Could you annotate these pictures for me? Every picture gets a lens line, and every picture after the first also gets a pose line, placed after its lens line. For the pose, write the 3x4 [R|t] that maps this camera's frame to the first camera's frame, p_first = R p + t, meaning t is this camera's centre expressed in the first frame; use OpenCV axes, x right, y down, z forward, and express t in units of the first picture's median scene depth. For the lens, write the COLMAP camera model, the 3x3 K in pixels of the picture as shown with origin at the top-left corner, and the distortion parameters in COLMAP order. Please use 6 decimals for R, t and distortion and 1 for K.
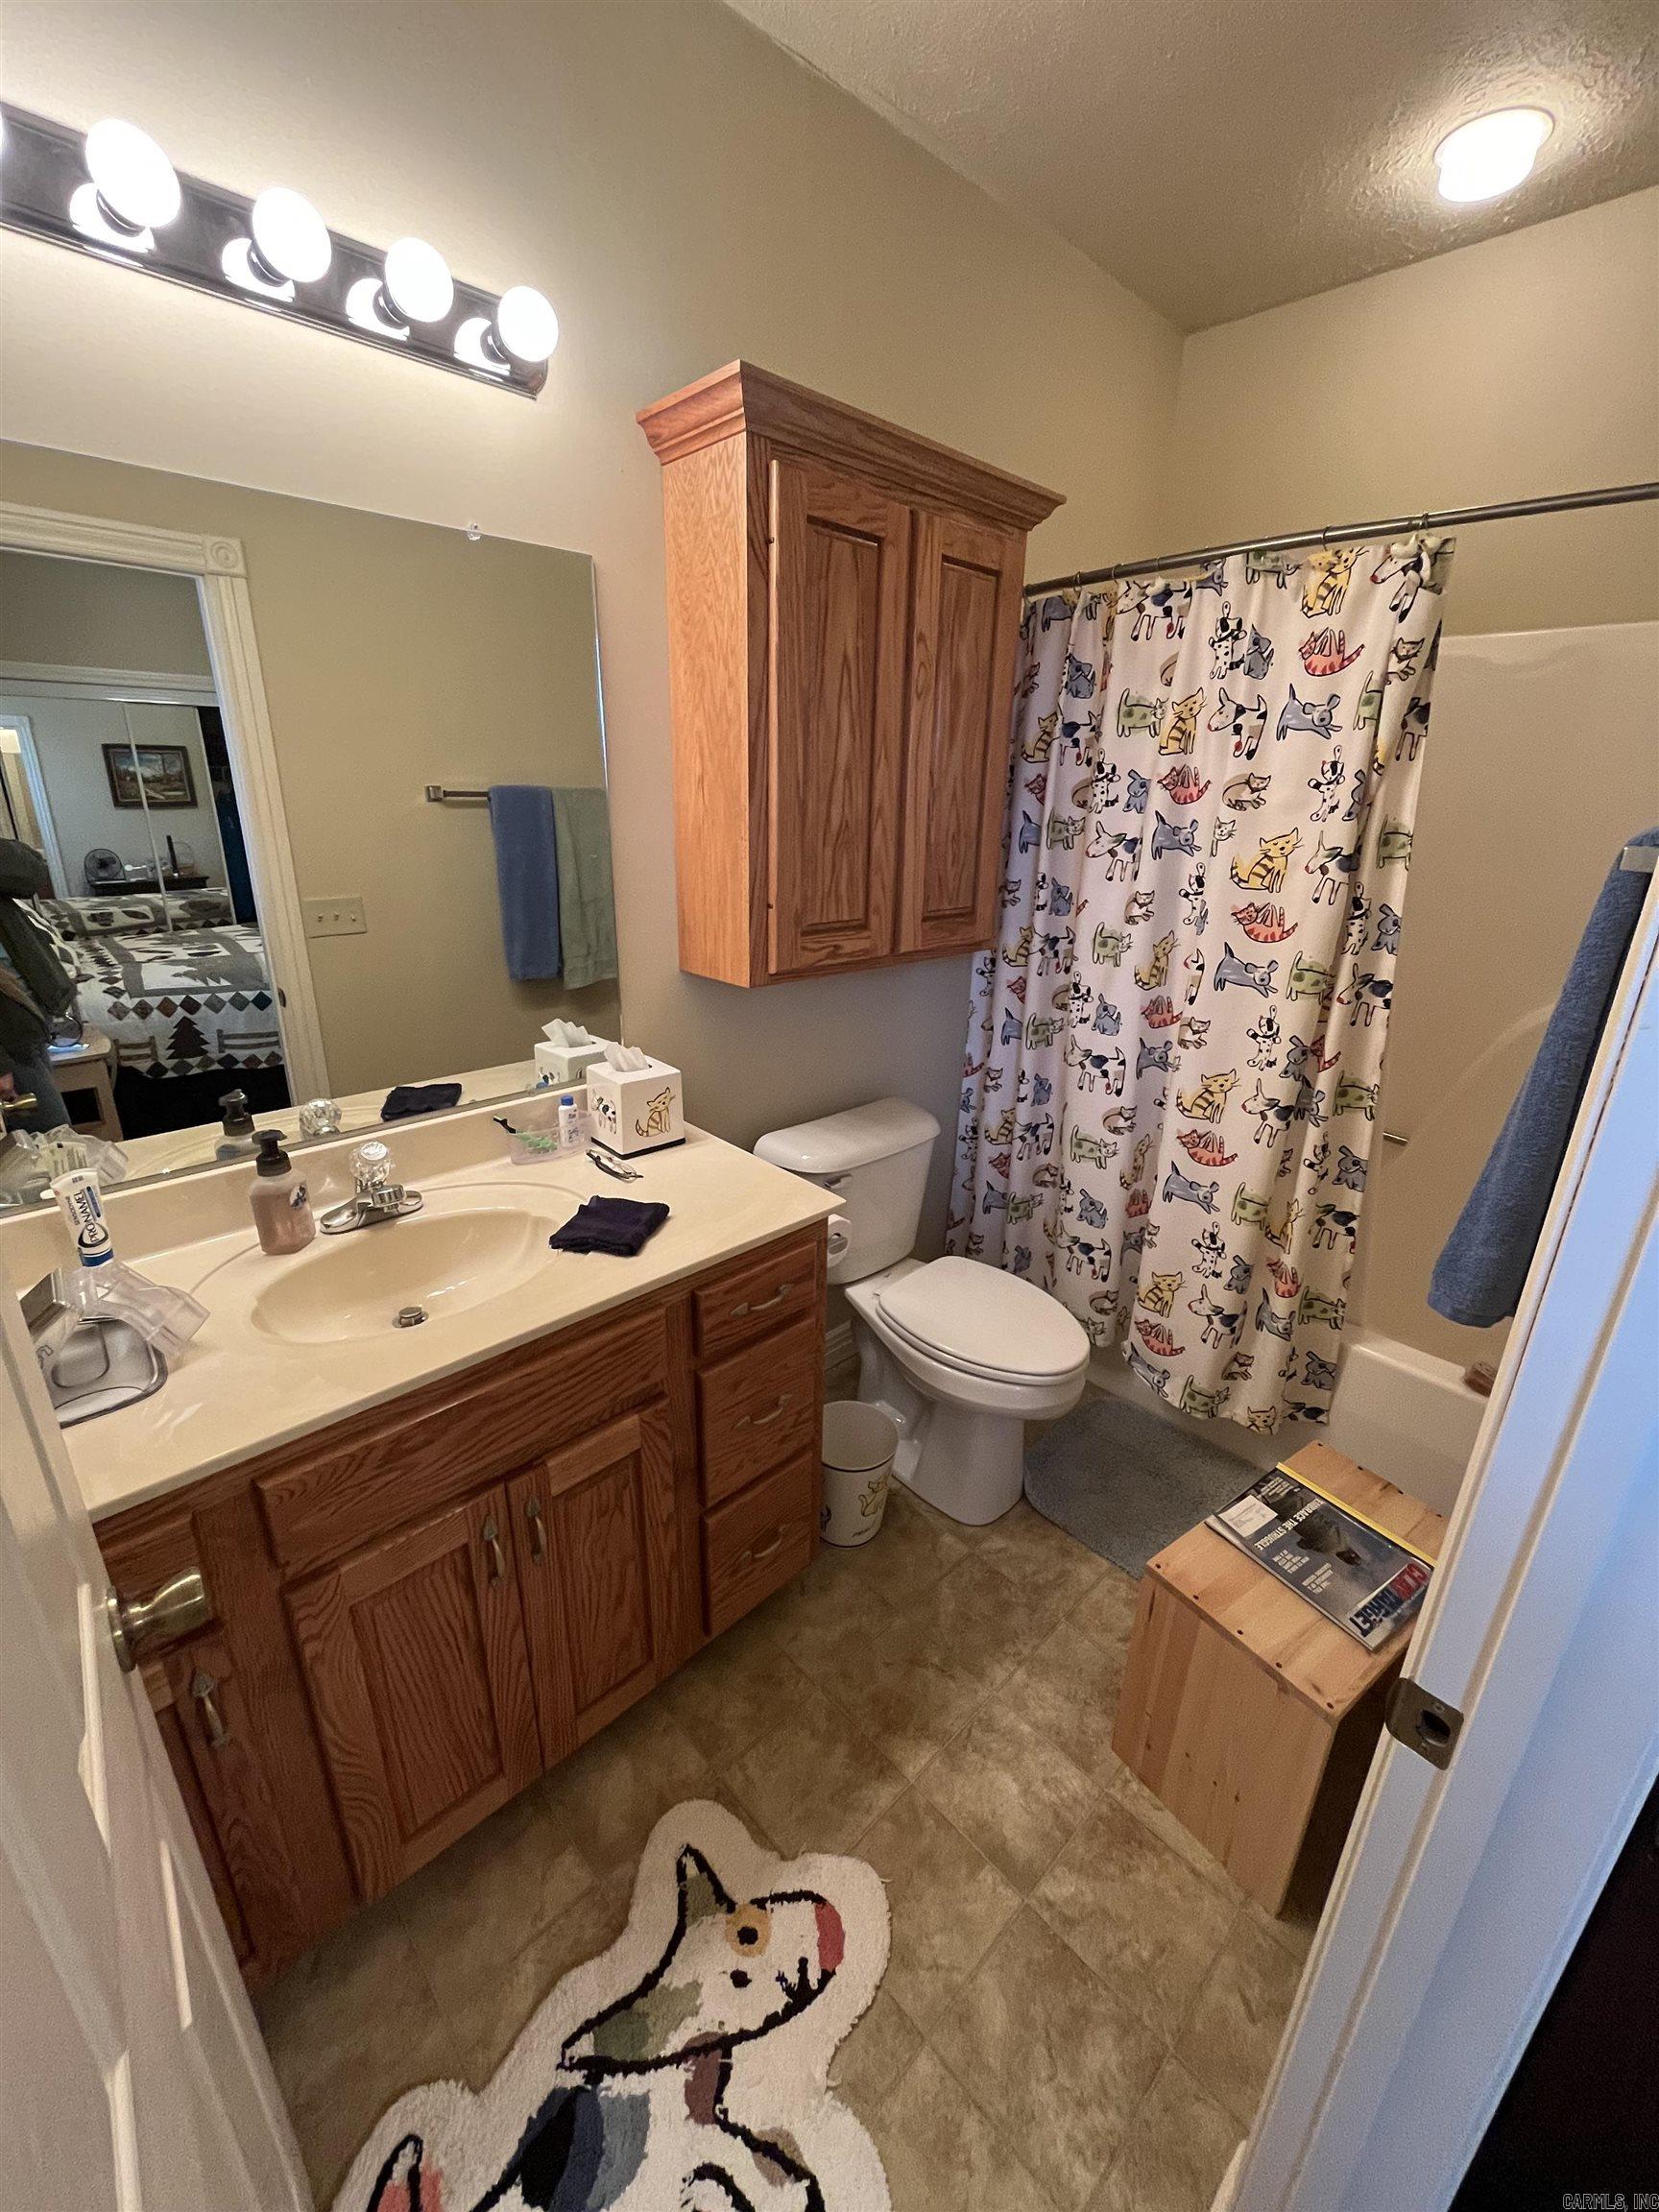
lens RADIAL K [[890.5, 0, 832.3], [0, 890.5, 1107.5], [0, 0, 1]] dist [-0.001665, -0.000339]
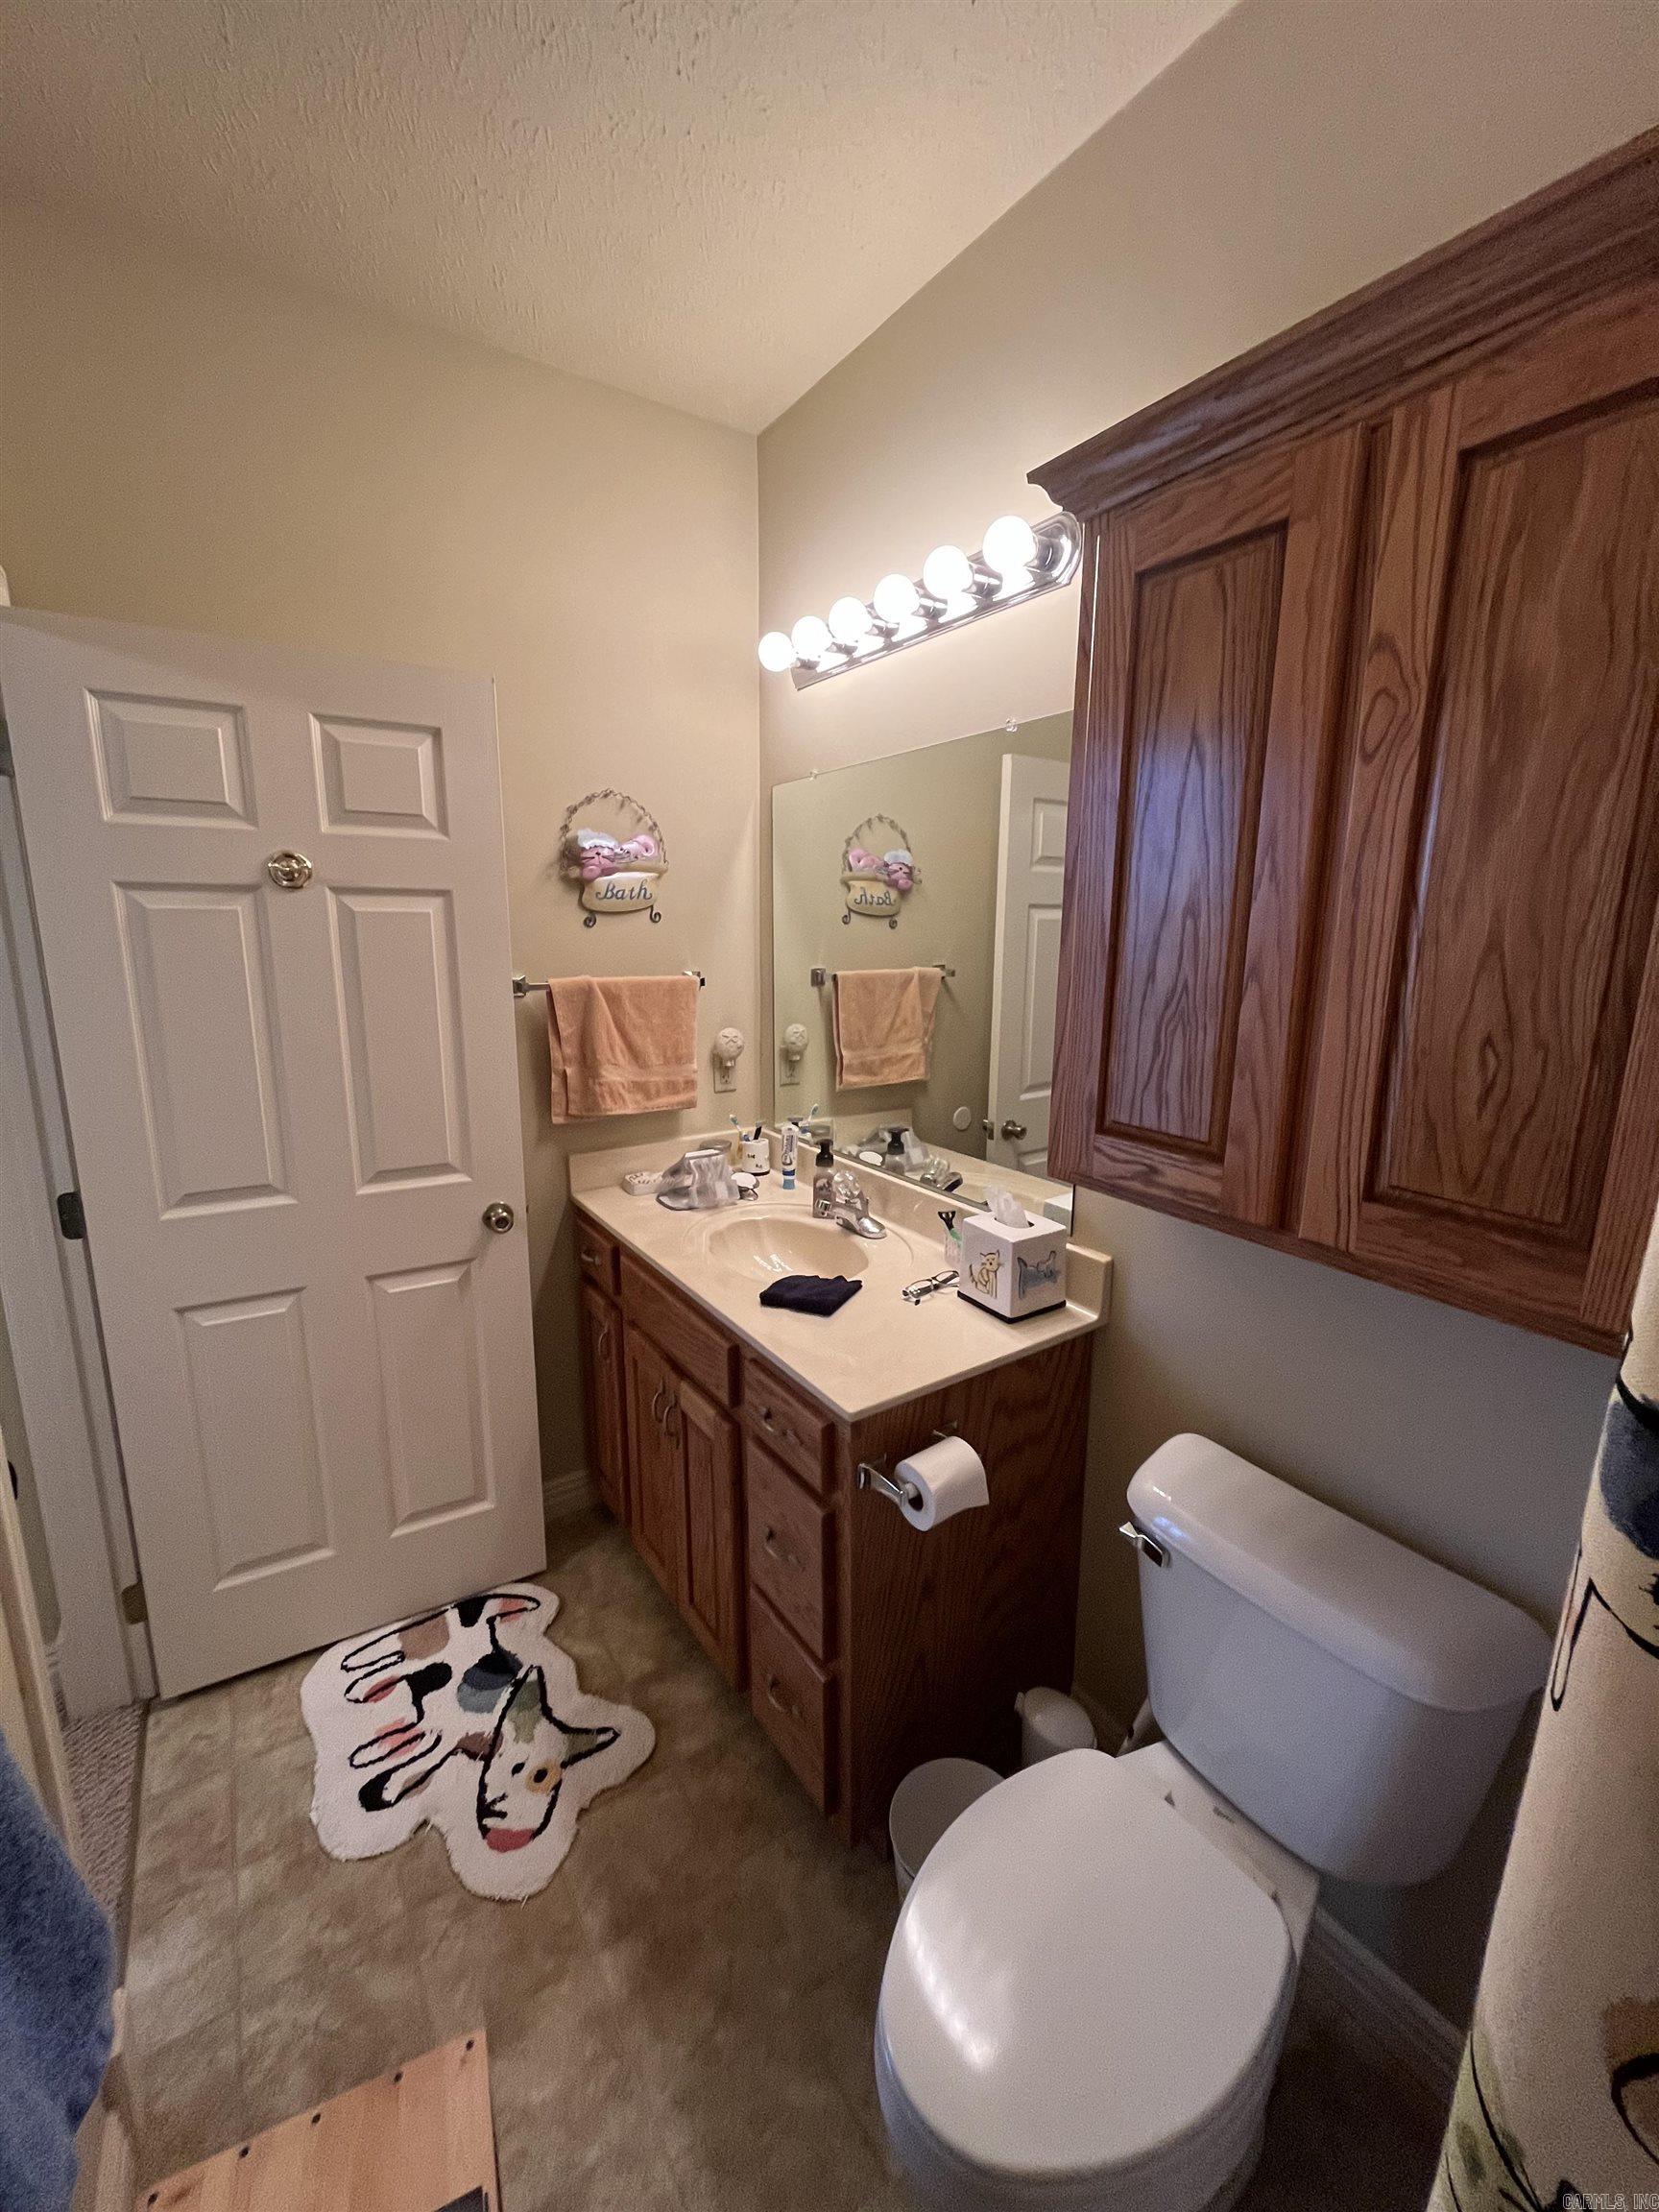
lens RADIAL K [[890.5, 0, 833.2], [0, 890.5, 1102.3], [0, 0, 1]] dist [-0.001665, -0.000339]
pose [[-0.172525, 0.170197, -0.970190, 0.875090], [-0.339730, 0.914239, 0.220795, -0.380226], [0.924564, 0.367695, -0.099908, 1.099648]]
